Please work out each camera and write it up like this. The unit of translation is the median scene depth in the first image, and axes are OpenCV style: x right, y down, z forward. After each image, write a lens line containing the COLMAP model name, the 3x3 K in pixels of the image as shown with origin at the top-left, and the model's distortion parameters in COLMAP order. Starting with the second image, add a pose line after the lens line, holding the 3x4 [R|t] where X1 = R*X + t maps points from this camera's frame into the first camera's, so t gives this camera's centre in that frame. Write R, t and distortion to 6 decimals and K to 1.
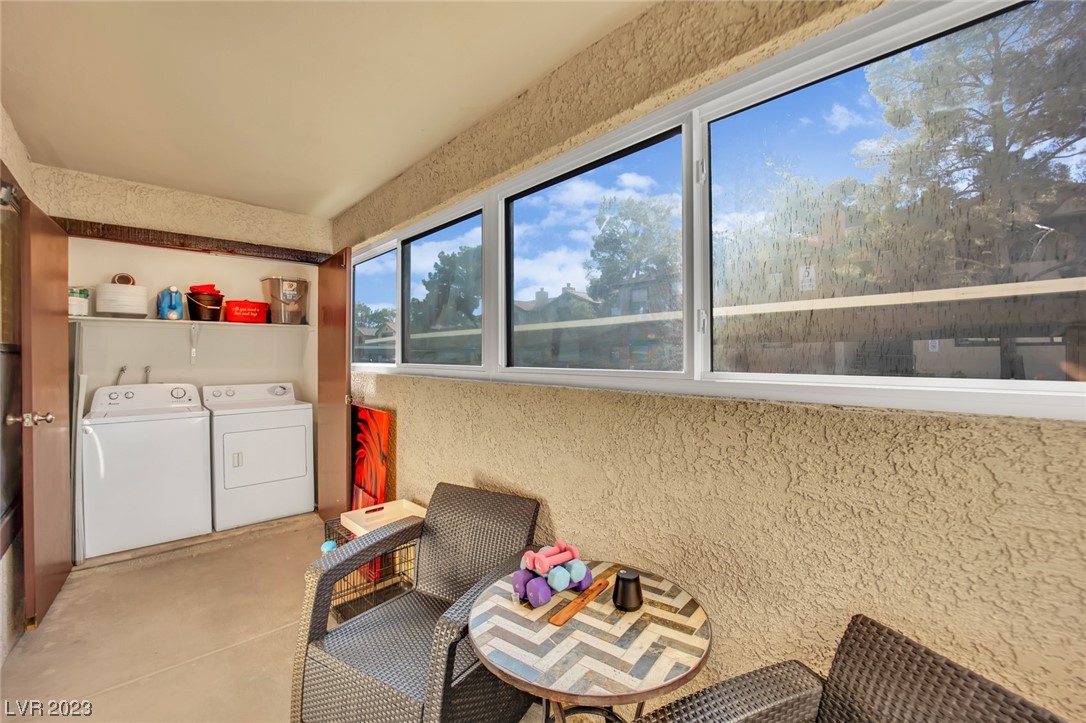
lens RADIAL K [[455.1, 0, 543.3], [0, 455.1, 356.2], [0, 0, 1]] dist [-0.021103, 0.000056]
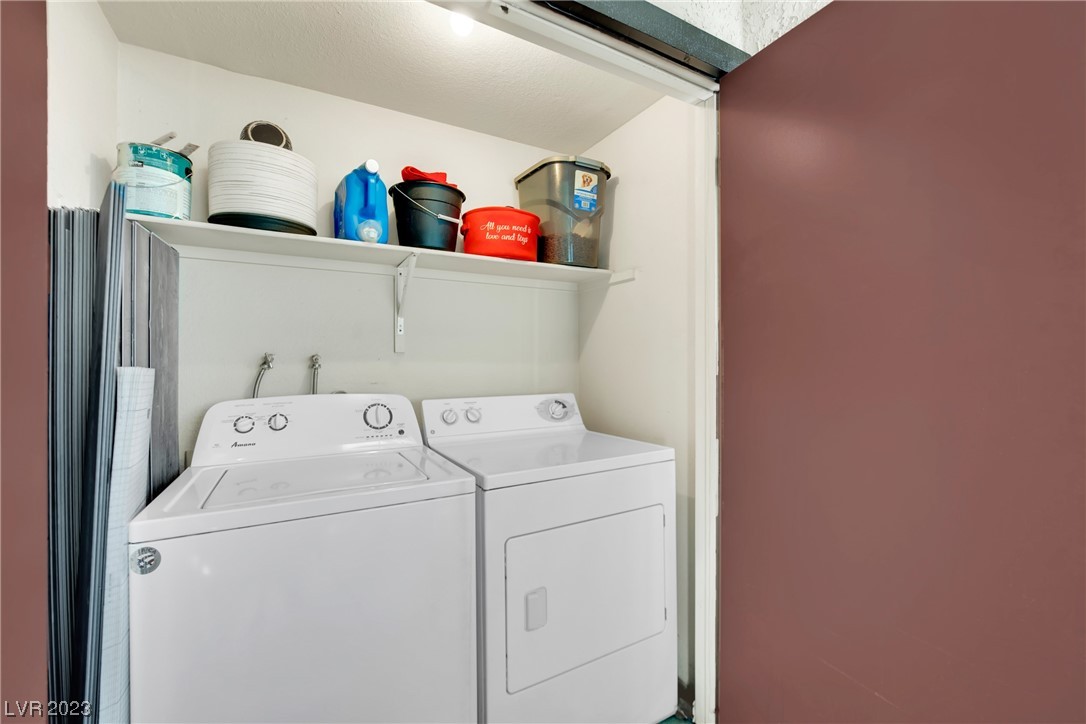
lens RADIAL K [[455.1, 0, 543.1], [0, 455.1, 358.4], [0, 0, 1]] dist [-0.021103, 0.000056]
pose [[0.971394, -0.004050, -0.237439, -0.553682], [0.002400, 0.999971, -0.007241, 0.029822], [0.237462, 0.006464, 0.971375, 0.612707]]
